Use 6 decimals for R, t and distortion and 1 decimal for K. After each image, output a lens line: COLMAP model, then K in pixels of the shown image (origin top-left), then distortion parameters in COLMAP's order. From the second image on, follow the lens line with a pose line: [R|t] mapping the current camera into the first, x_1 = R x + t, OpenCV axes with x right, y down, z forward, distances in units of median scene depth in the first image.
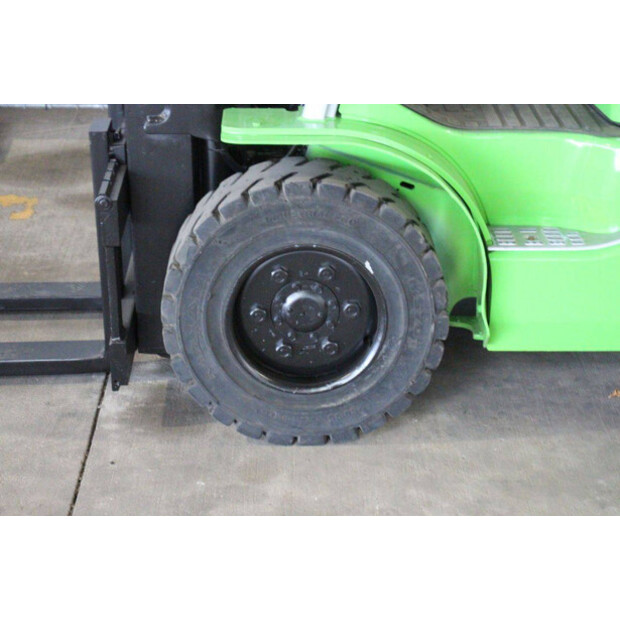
lens RADIAL K [[1459.8, 0, 310.0], [0, 1459.8, 310.0], [0, 0, 1]] dist [0.453777, -0.011561]
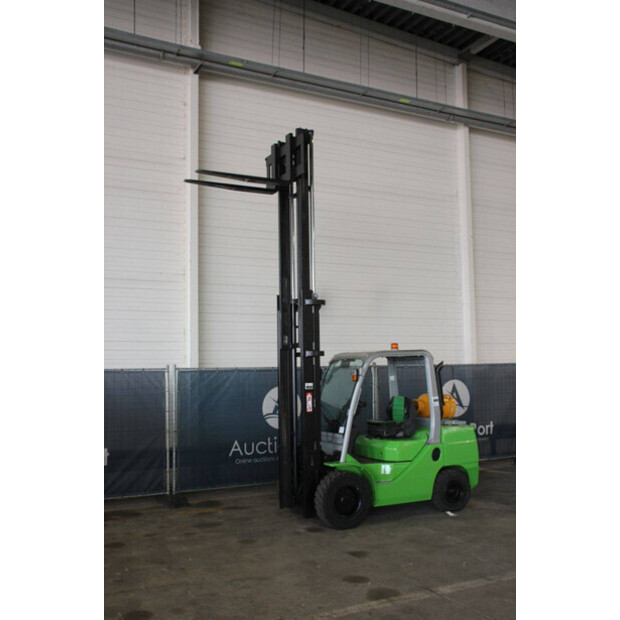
lens RADIAL K [[663.3, 0, 310.0], [0, 663.3, 310.0], [0, 0, 1]] dist [-0.049558, 0.026812]
pose [[0.894009, 0.024144, 0.447398, -1.127330], [0.186936, 0.887384, -0.421431, 0.349670], [-0.407188, 0.460398, 0.788816, -1.028359]]
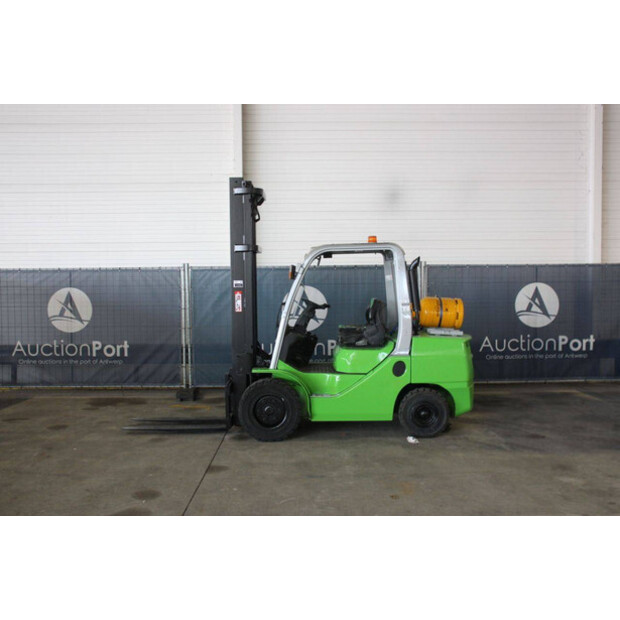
lens RADIAL K [[616.4, 0, 314.3], [0, 616.4, 303.0], [0, 0, 1]] dist [-0.080661, 0.028147]
pose [[0.999904, -0.010370, -0.009162, 0.153730], [0.006543, 0.937730, -0.347304, 0.346234], [0.012194, 0.347211, 0.937708, -0.888548]]
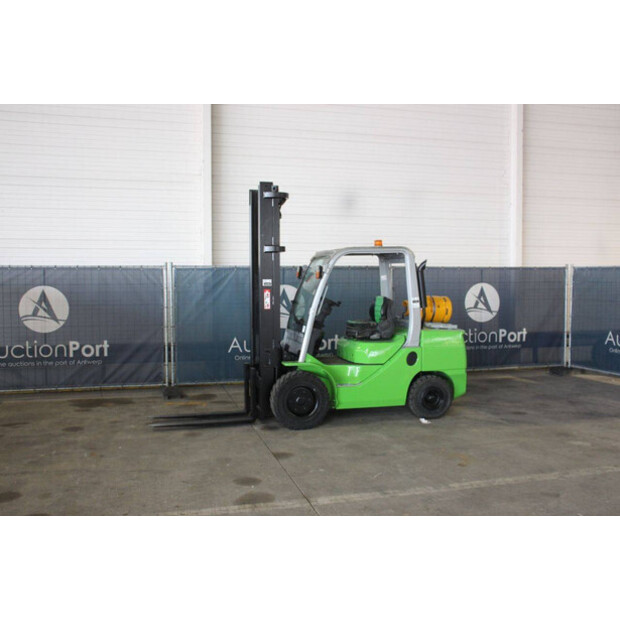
lens RADIAL K [[615.4, 0, 313.2], [0, 615.4, 302.9], [0, 0, 1]] dist [-0.081372, 0.031800]
pose [[0.969664, -0.013671, 0.244058, -0.452009], [0.097479, 0.937236, -0.334793, 0.378500], [-0.224163, 0.348427, 0.910137, -0.969374]]
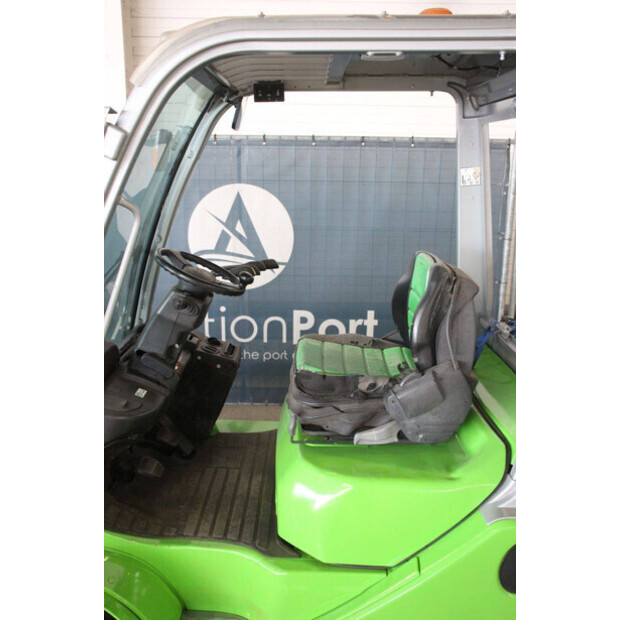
lens RADIAL K [[616.4, 0, 314.3], [0, 616.4, 303.0], [0, 0, 1]] dist [-0.080661, 0.028147]
pose [[0.999772, 0.016973, -0.012990, 0.238108], [-0.018851, 0.986657, -0.161717, -0.237377], [0.010072, 0.161925, 0.986752, 0.471366]]
